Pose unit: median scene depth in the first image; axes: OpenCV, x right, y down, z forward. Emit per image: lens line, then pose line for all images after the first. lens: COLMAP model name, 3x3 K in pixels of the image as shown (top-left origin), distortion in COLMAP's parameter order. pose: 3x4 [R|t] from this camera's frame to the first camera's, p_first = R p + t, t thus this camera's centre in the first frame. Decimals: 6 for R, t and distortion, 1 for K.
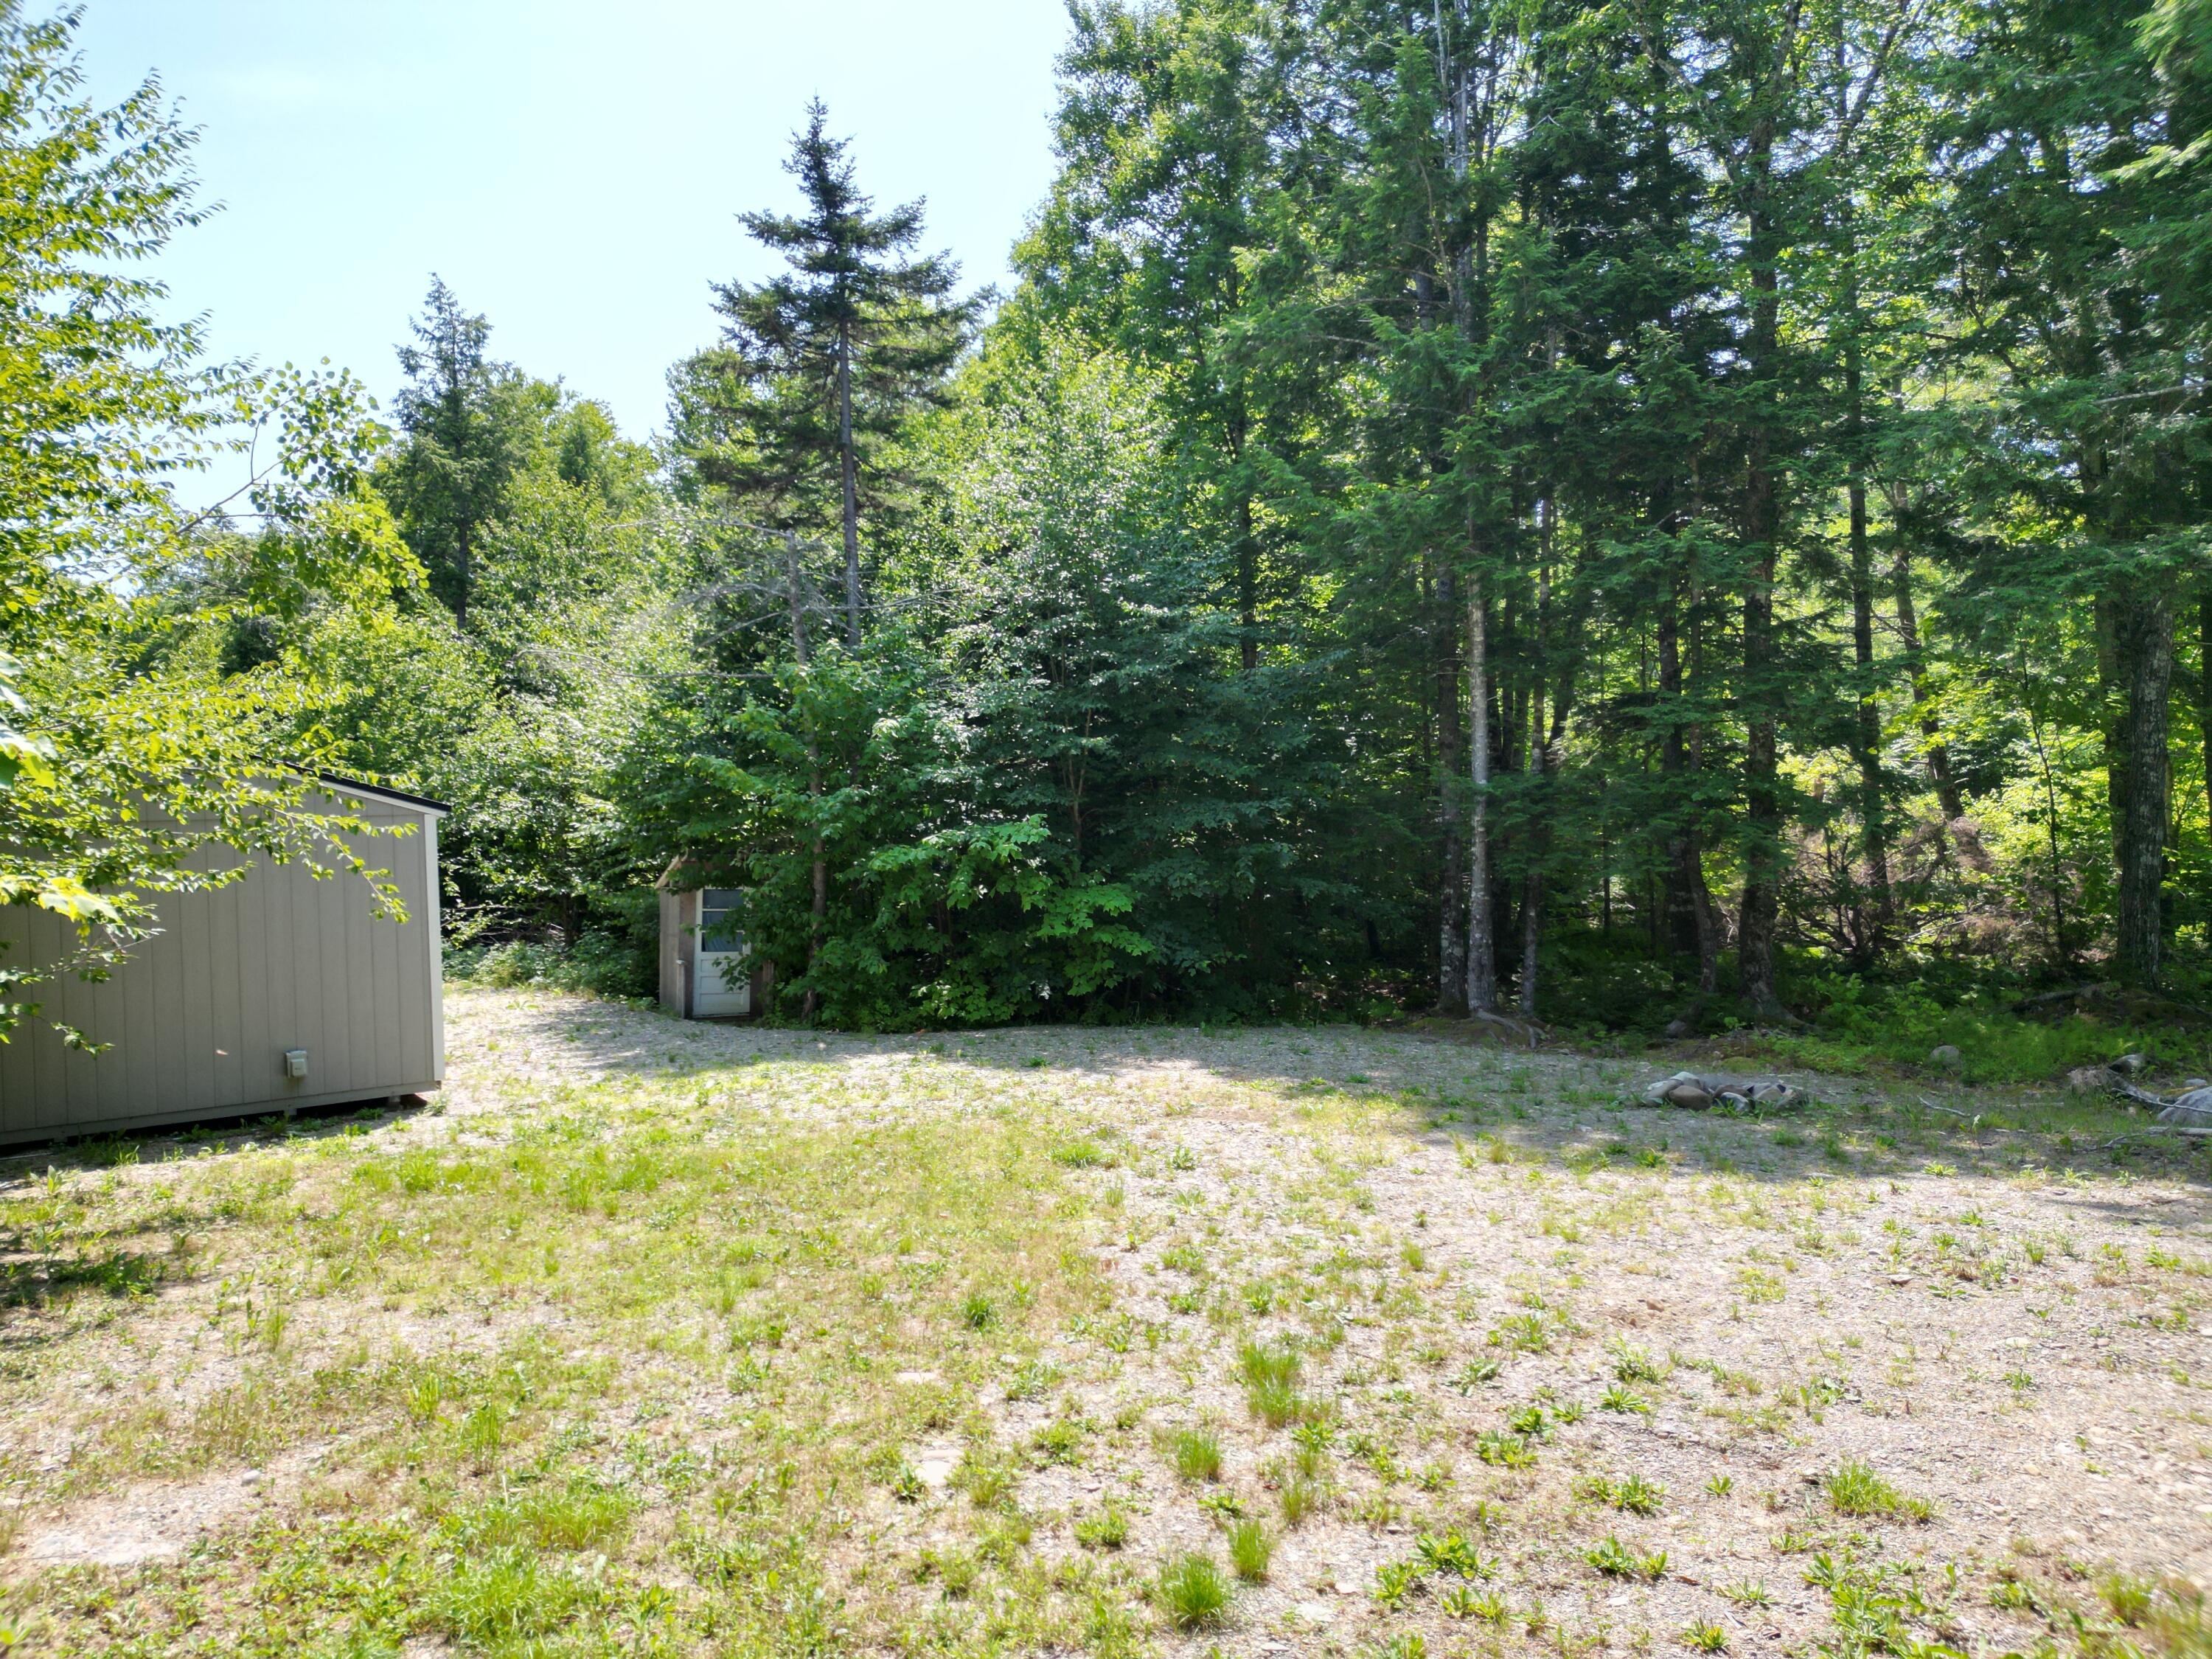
lens RADIAL K [[1543.7, 0, 1107.0], [0, 1543.7, 823.8], [0, 0, 1]] dist [0.036266, -0.022694]
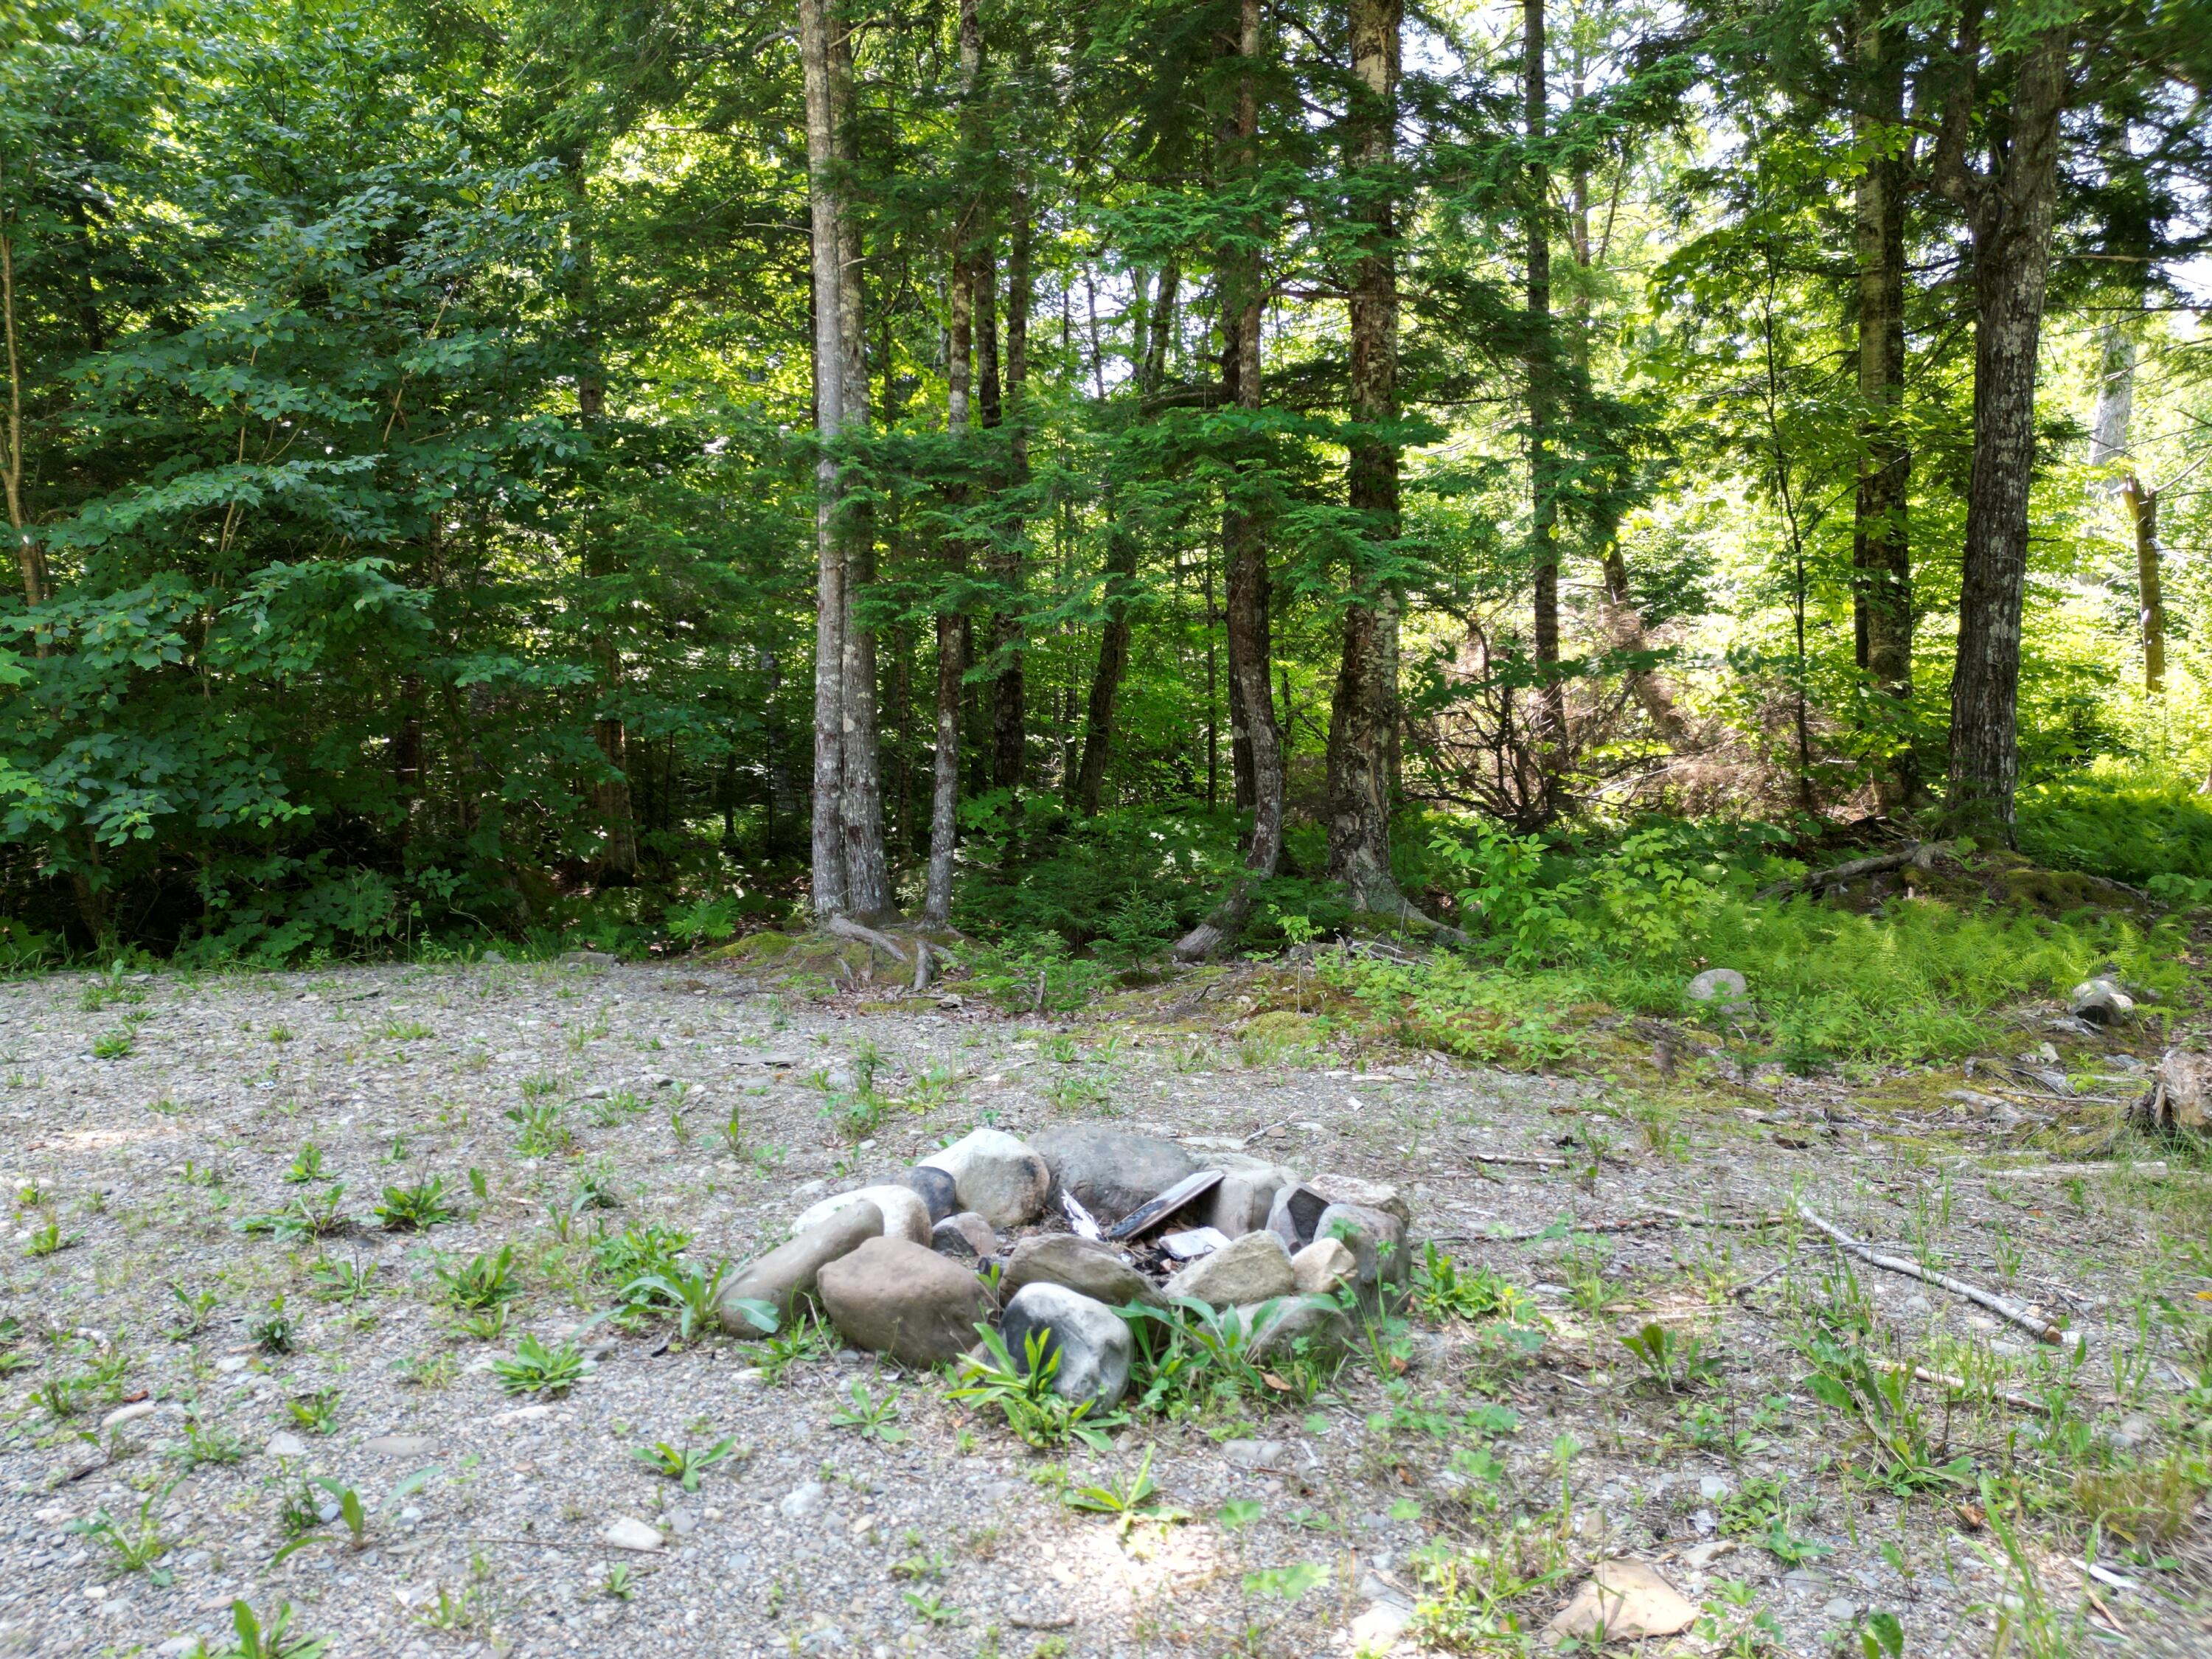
lens RADIAL K [[1543.7, 0, 1105.2], [0, 1543.7, 833.7], [0, 0, 1]] dist [0.036266, -0.022694]
pose [[0.980600, -0.008726, 0.195827, 0.218662], [-0.004021, 0.997903, 0.064602, 0.059131], [-0.195980, -0.064136, 0.978508, 0.475168]]
